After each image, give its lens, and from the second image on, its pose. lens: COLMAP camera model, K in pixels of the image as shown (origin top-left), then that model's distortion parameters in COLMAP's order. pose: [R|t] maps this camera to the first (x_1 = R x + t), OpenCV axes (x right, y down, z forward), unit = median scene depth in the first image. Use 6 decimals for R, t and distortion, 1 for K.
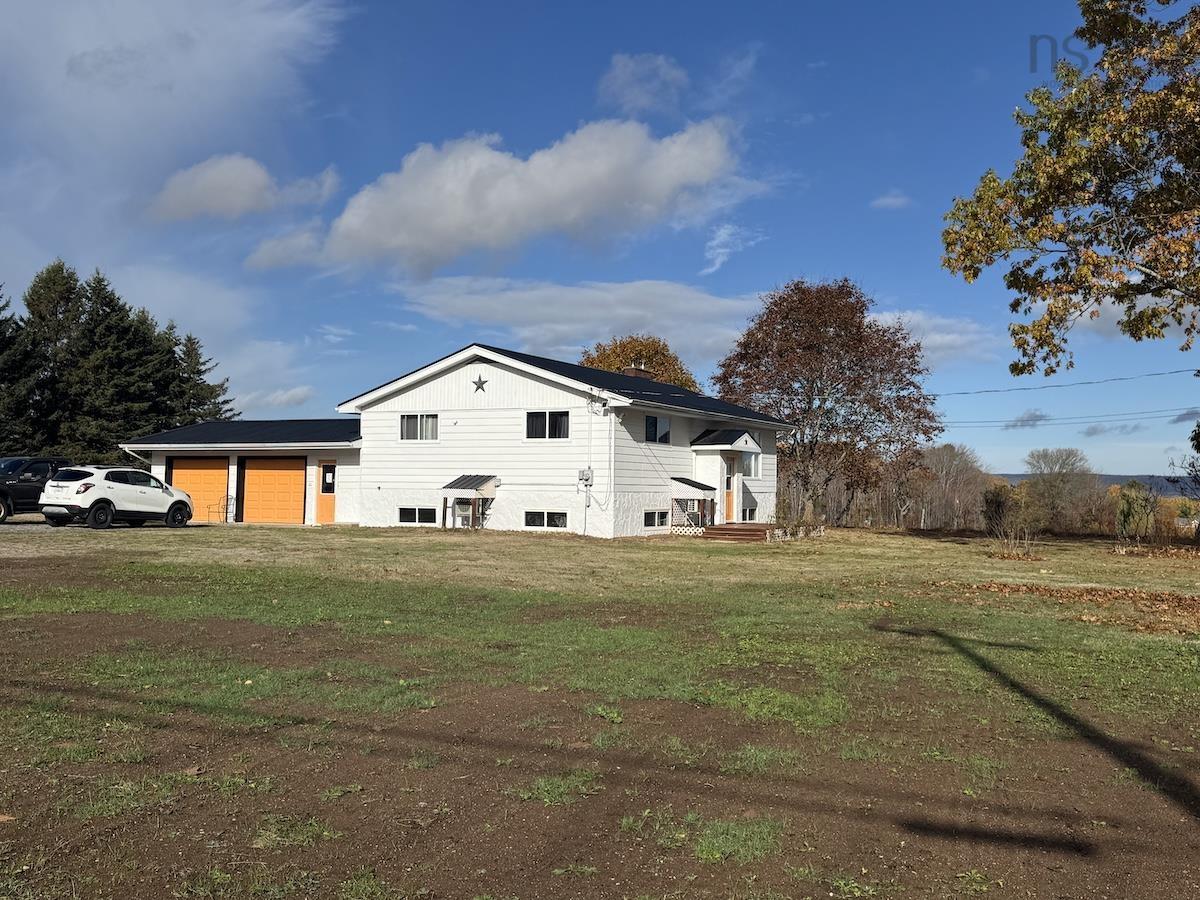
lens RADIAL K [[1089.1, 0, 634.9], [0, 1089.1, 452.1], [0, 0, 1]] dist [0.062033, 0.000000]
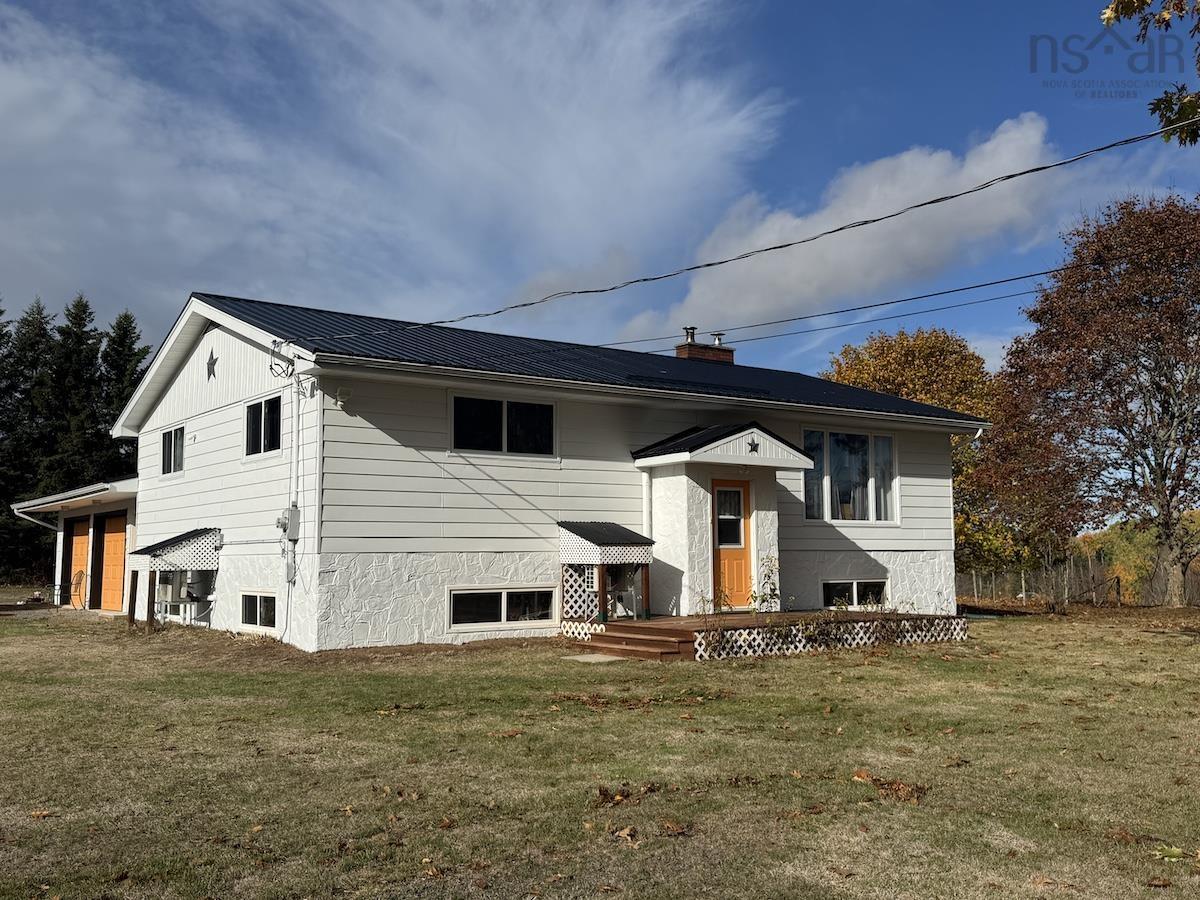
lens RADIAL K [[1089.1, 0, 645.8], [0, 1089.1, 439.4], [0, 0, 1]] dist [0.062033, 0.000000]
pose [[0.897292, -0.066624, -0.436381, 0.283304], [0.033488, 0.995970, -0.083199, 0.027999], [0.440165, 0.060040, 0.895907, 0.557580]]
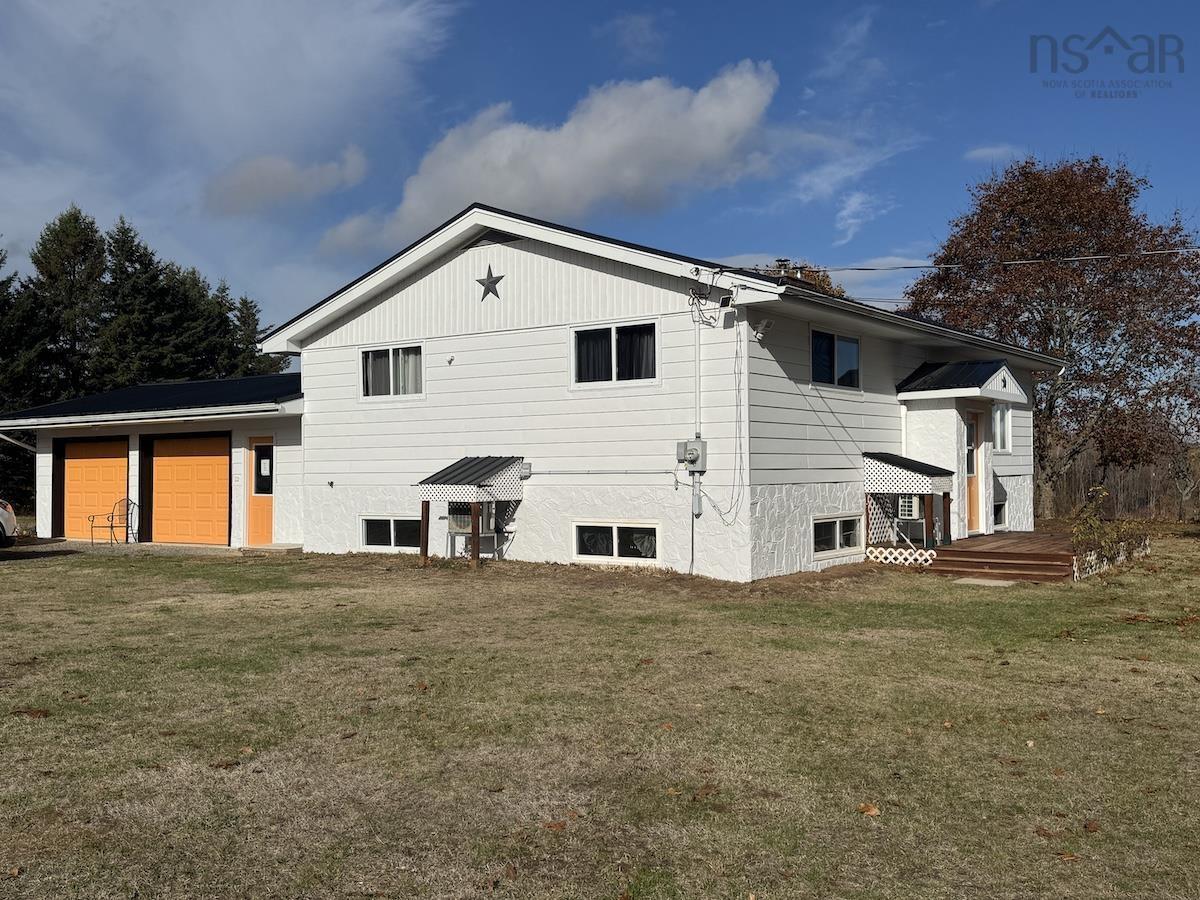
lens RADIAL K [[1089.1, 0, 618.2], [0, 1089.1, 449.1], [0, 0, 1]] dist [0.062033, 0.000000]
pose [[0.988164, -0.024585, -0.151421, -0.003192], [0.026827, 0.999558, 0.012780, 0.011520], [0.151040, -0.016690, 0.988387, 0.458781]]
